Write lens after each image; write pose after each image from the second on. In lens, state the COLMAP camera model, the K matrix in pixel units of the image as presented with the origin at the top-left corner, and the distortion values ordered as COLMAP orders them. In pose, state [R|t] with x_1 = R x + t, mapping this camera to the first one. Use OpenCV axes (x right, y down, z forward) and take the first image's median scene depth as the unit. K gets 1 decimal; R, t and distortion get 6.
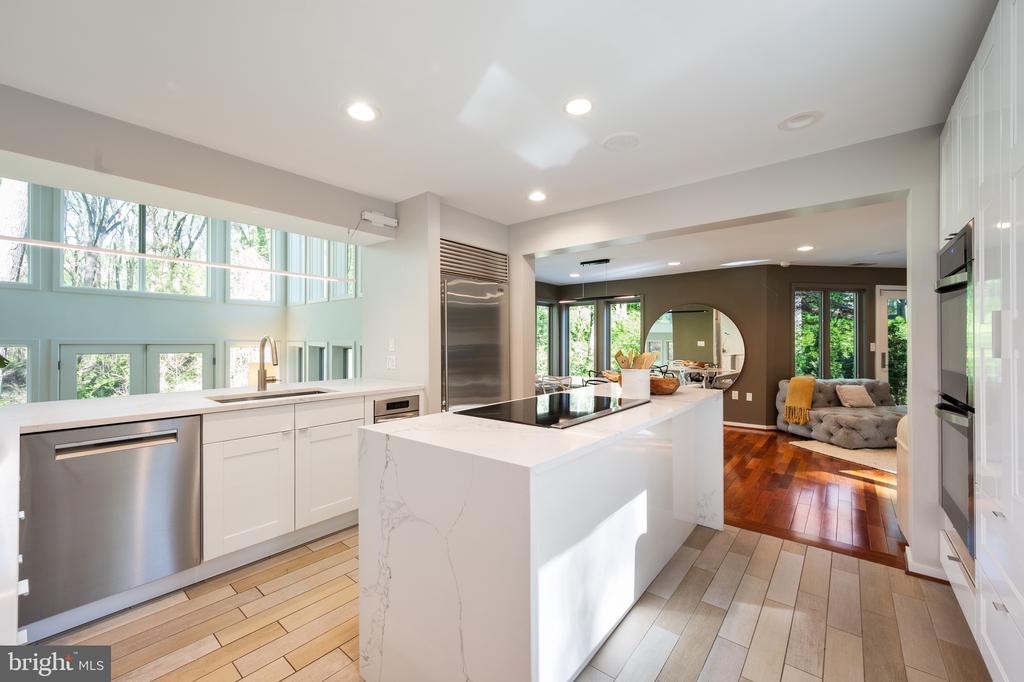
lens RADIAL K [[405.3, 0, 508.5], [0, 405.3, 342.5], [0, 0, 1]] dist [-0.003577, -0.000343]
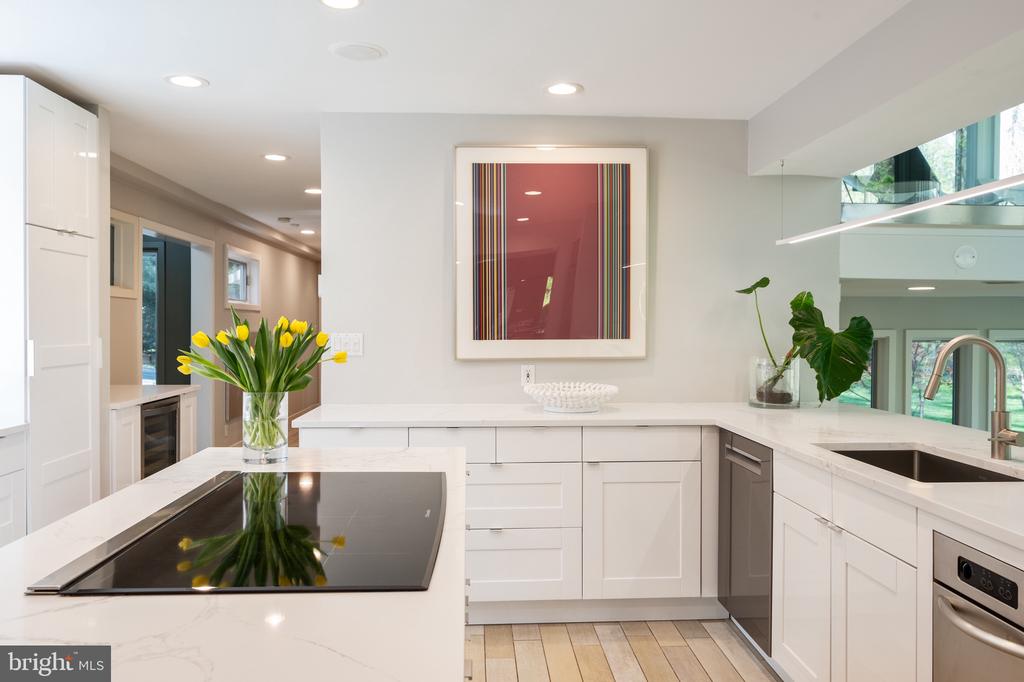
lens RADIAL K [[738.4, 0, 510.7], [0, 738.4, 336.2], [0, 0, 1]] dist [-0.000717, 0.000138]
pose [[-0.726655, 0.007996, -0.686956, 0.290402], [-0.002556, 0.999894, 0.014342, -0.020490], [0.686998, 0.012177, -0.726558, 1.036510]]
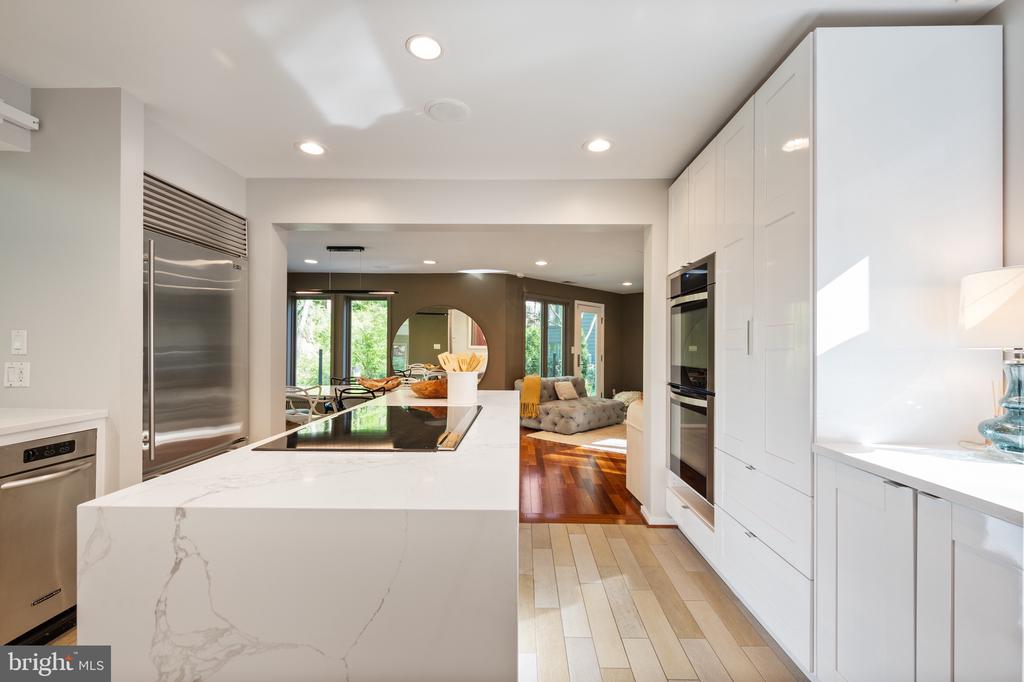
lens RADIAL K [[437.2, 0, 511.8], [0, 437.2, 346.4], [0, 0, 1]] dist [-0.004165, 0.000426]
pose [[0.783308, 0.007282, 0.621591, -0.135037], [-0.008126, 0.999966, -0.001475, 0.006172], [-0.621581, -0.003895, 0.783340, 0.124768]]
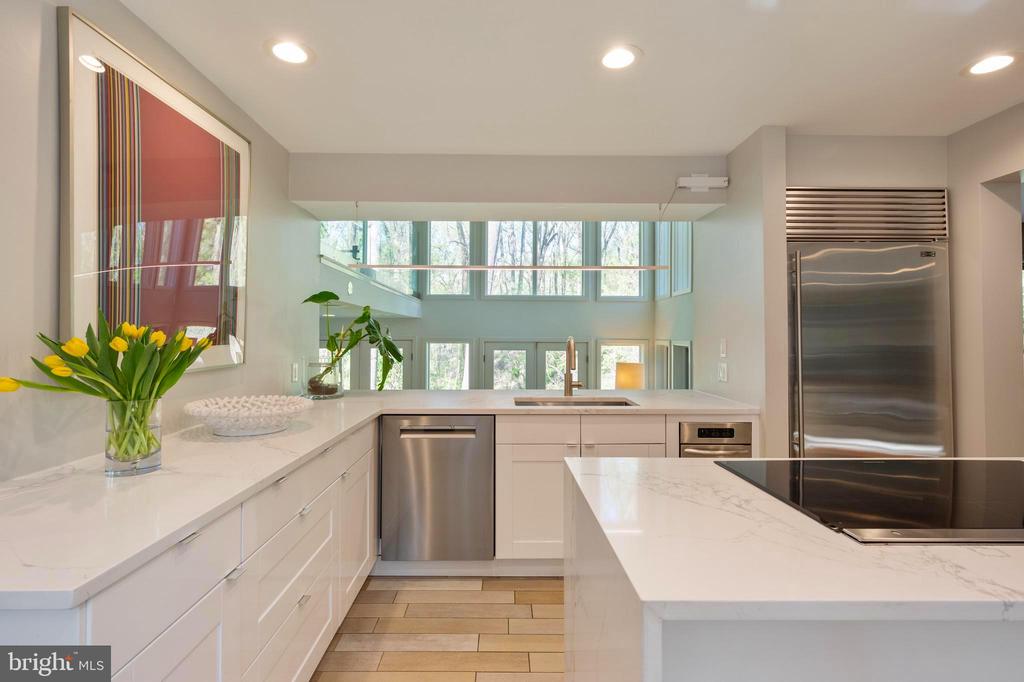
lens RADIAL K [[487.2, 0, 512.6], [0, 487.2, 332.0], [0, 0, 1]] dist [0.001211, 0.000423]
pose [[0.650535, -0.005944, -0.759453, 0.138882], [-0.005212, 0.999911, -0.012291, -0.011806], [0.759459, 0.011954, 0.650446, 0.139709]]
